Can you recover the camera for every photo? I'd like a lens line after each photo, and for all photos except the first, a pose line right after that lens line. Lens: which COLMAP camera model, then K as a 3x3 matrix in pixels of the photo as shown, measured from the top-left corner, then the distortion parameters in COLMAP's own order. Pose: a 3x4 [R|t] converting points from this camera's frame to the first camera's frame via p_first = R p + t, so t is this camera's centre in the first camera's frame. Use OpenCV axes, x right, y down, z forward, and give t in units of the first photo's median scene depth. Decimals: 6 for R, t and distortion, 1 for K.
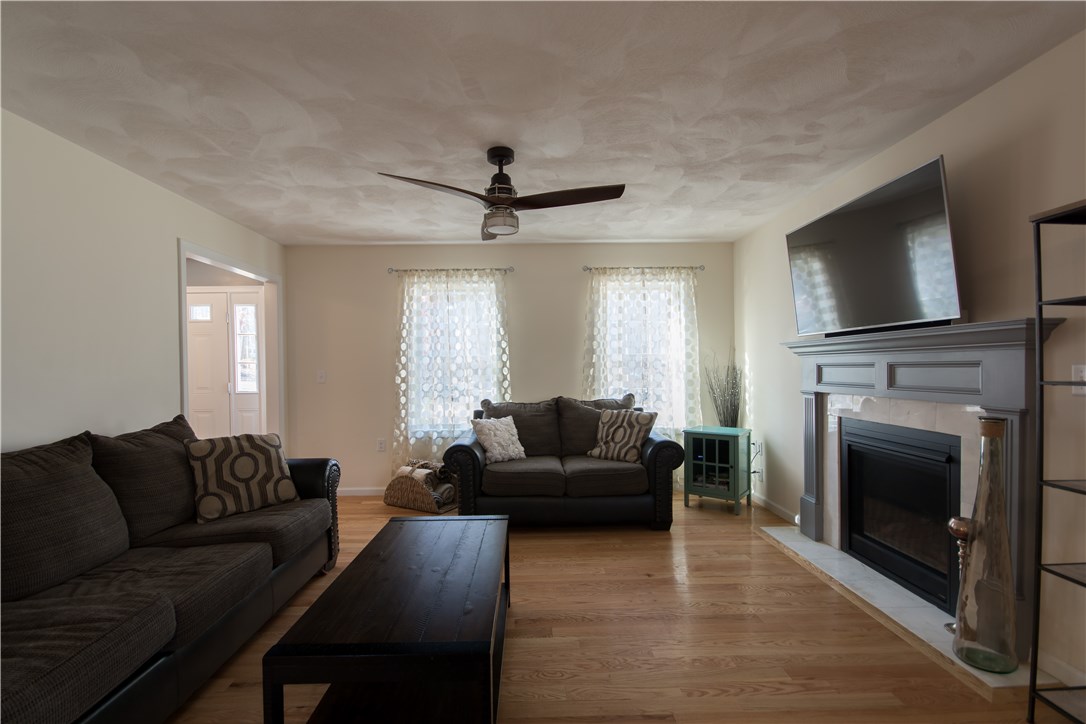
lens RADIAL K [[488.6, 0, 536.4], [0, 488.6, 372.0], [0, 0, 1]] dist [-0.003353, -0.000601]
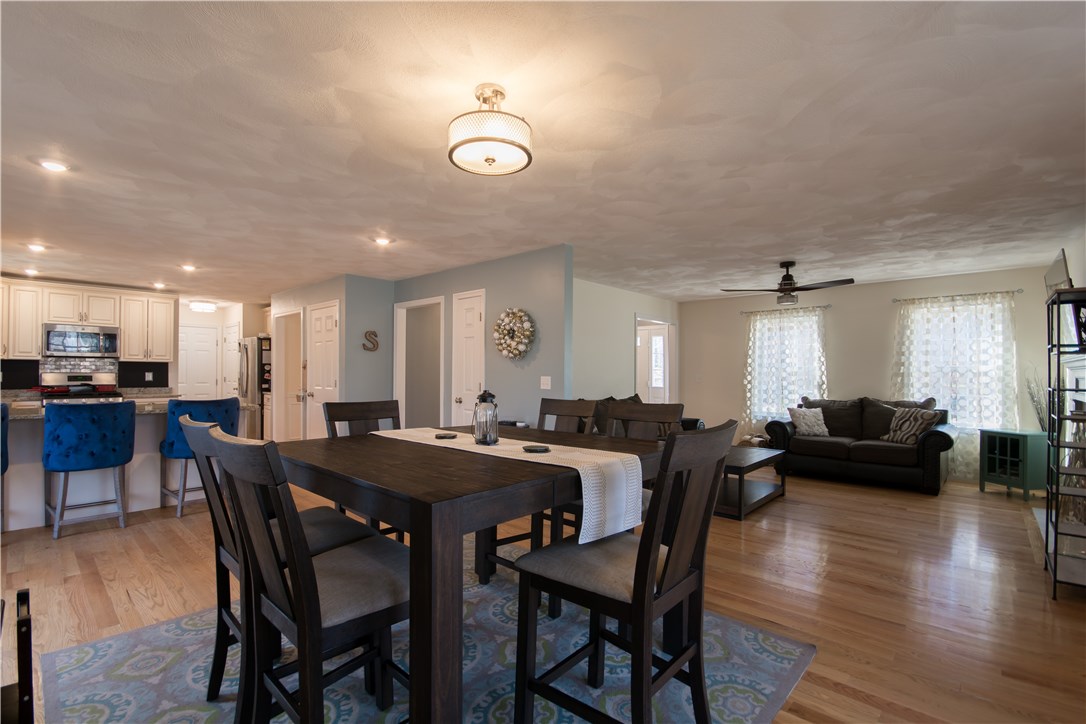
lens RADIAL K [[488.6, 0, 536.4], [0, 488.6, 372.0], [0, 0, 1]] dist [-0.003353, -0.000601]
pose [[0.730505, 0.013853, -0.682767, 0.309245], [-0.022412, 0.999742, -0.003695, 0.005369], [0.682540, 0.018001, 0.730627, -0.632886]]
